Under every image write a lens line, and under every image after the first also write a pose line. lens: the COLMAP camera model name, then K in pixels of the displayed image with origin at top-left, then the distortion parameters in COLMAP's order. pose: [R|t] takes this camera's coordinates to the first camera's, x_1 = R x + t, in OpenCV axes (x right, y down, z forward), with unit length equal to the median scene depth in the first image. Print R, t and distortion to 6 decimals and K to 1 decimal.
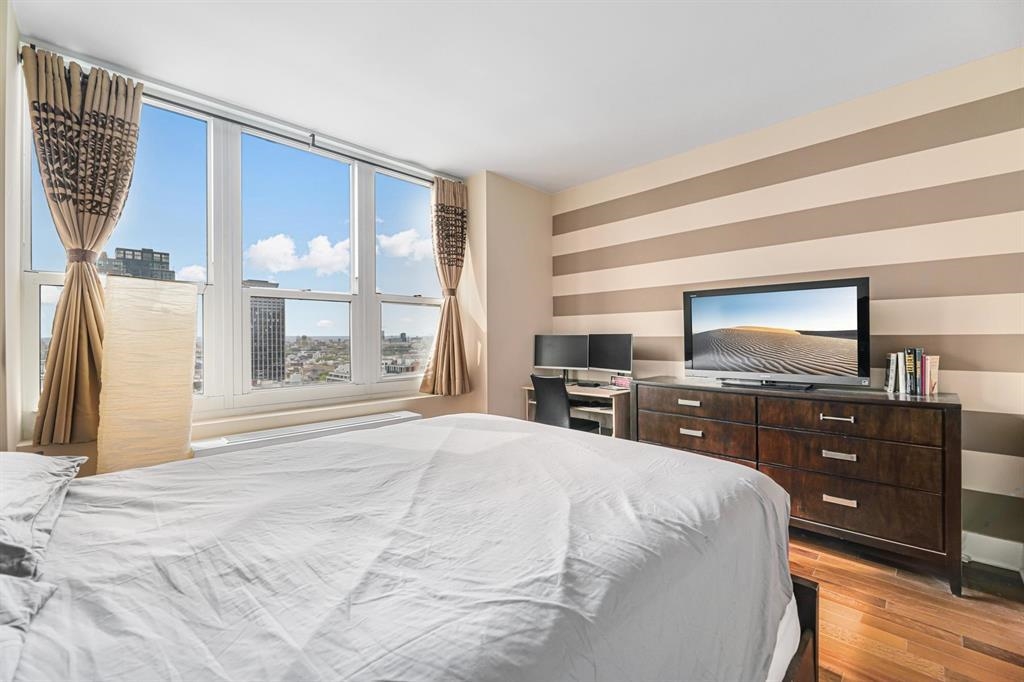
lens RADIAL K [[415.7, 0, 512.0], [0, 415.7, 341.0], [0, 0, 1]] dist [-0.002927, -0.000614]
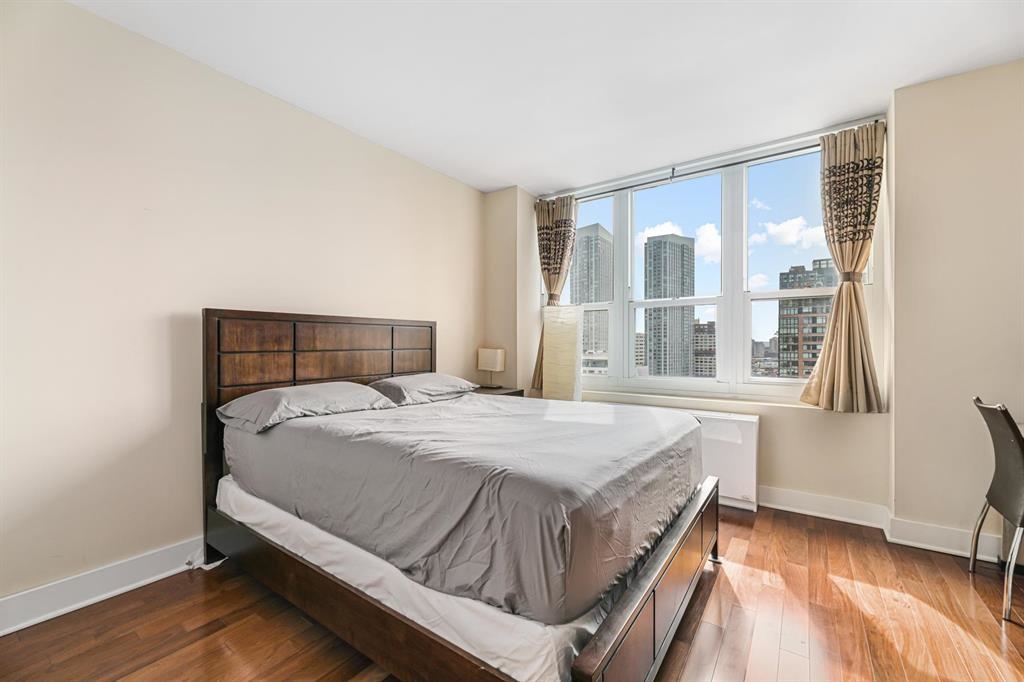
lens RADIAL K [[418.5, 0, 511.0], [0, 418.5, 345.1], [0, 0, 1]] dist [0.000210, -0.000124]
pose [[0.175169, 0.008285, -0.984504, 0.513762], [-0.006495, 0.999953, 0.007259, 0.006365], [0.984517, 0.005123, 0.175214, 0.268203]]
